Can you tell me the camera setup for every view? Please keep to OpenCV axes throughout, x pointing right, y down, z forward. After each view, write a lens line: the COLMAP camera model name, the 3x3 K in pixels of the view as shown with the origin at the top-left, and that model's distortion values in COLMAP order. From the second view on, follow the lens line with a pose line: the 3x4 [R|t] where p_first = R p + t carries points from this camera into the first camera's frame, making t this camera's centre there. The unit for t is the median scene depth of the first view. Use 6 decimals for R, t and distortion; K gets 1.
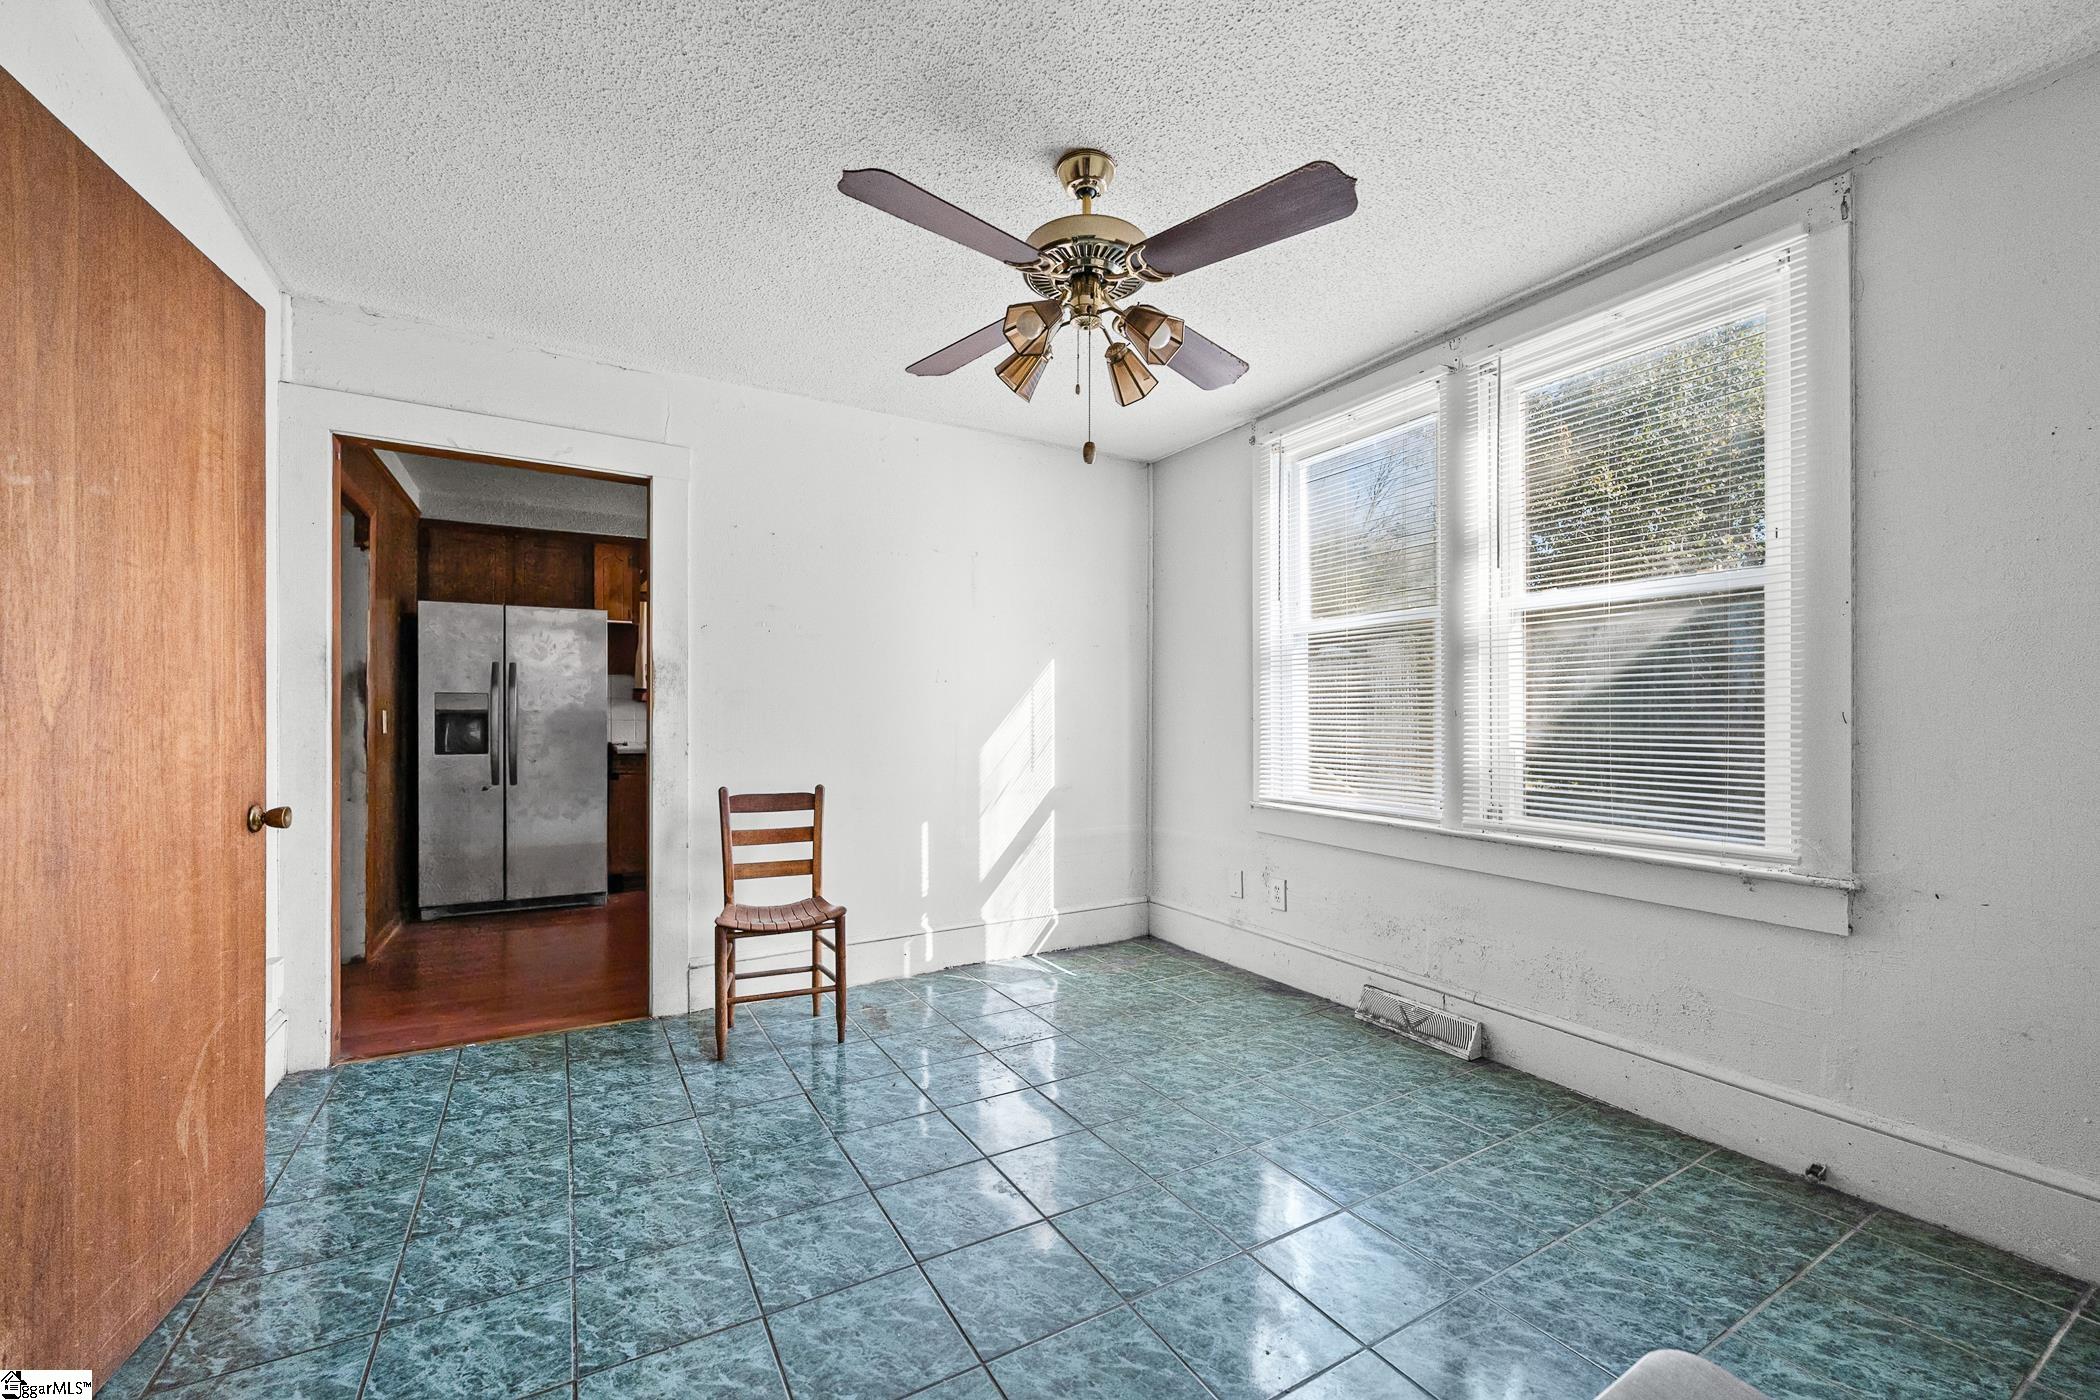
lens RADIAL K [[836.1, 0, 1050.0], [0, 836.1, 700.0], [0, 0, 1]] dist [-0.000450, 0.000061]
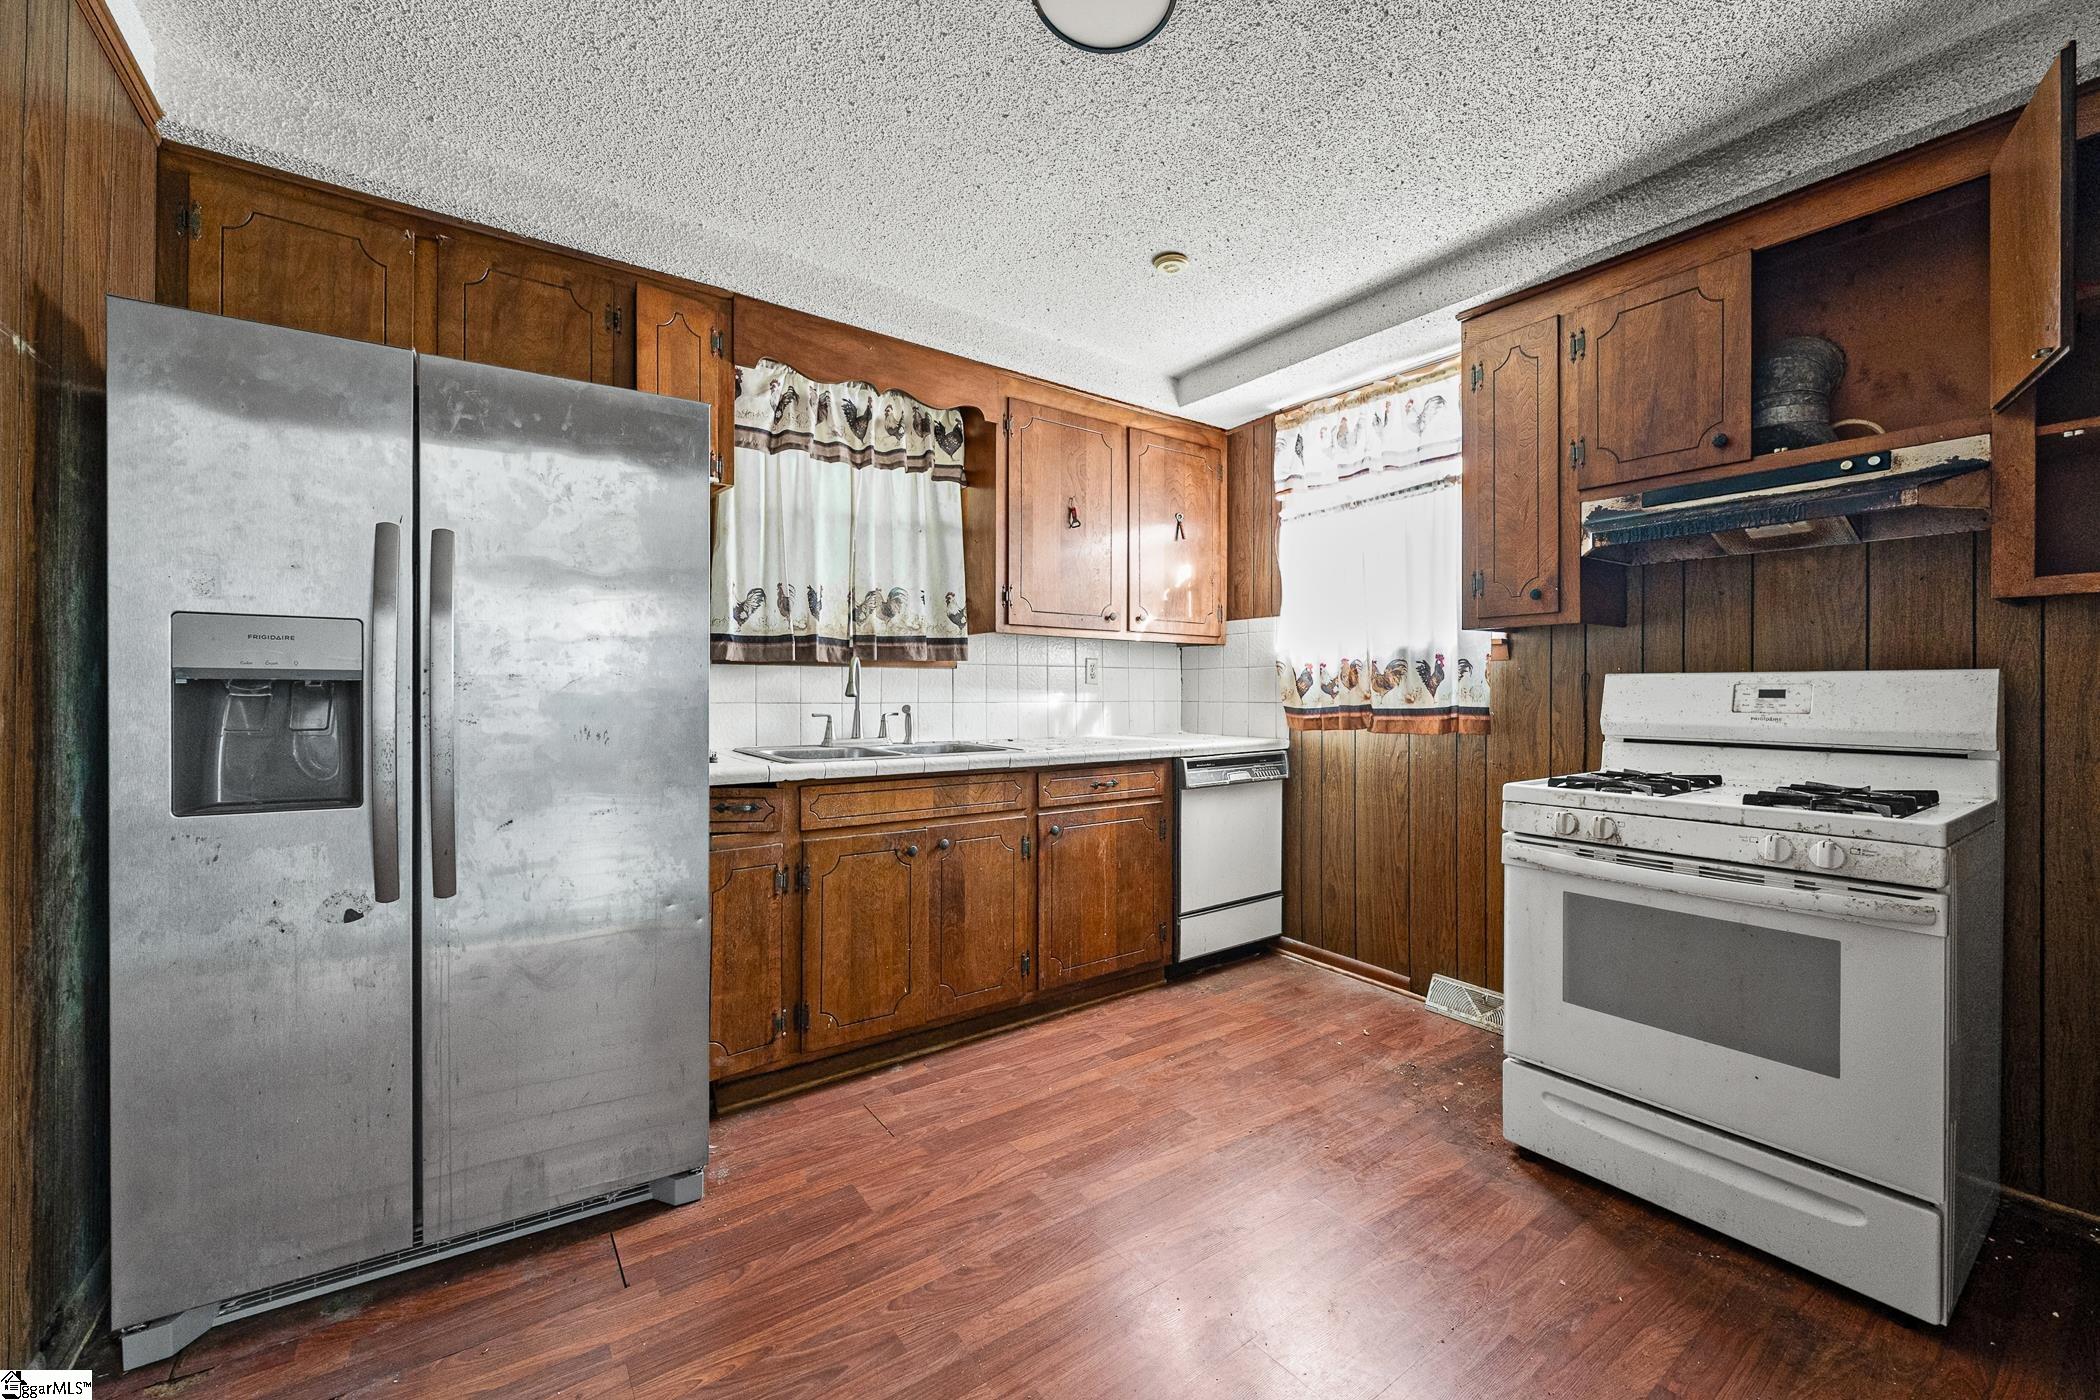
lens RADIAL K [[836.1, 0, 1050.0], [0, 836.1, 700.0], [0, 0, 1]] dist [-0.000450, 0.000061]
pose [[0.996578, 0.013956, 0.081467, -0.430305], [-0.015487, 0.999715, 0.018185, 0.013428], [-0.081190, -0.019384, 0.996510, 0.651293]]
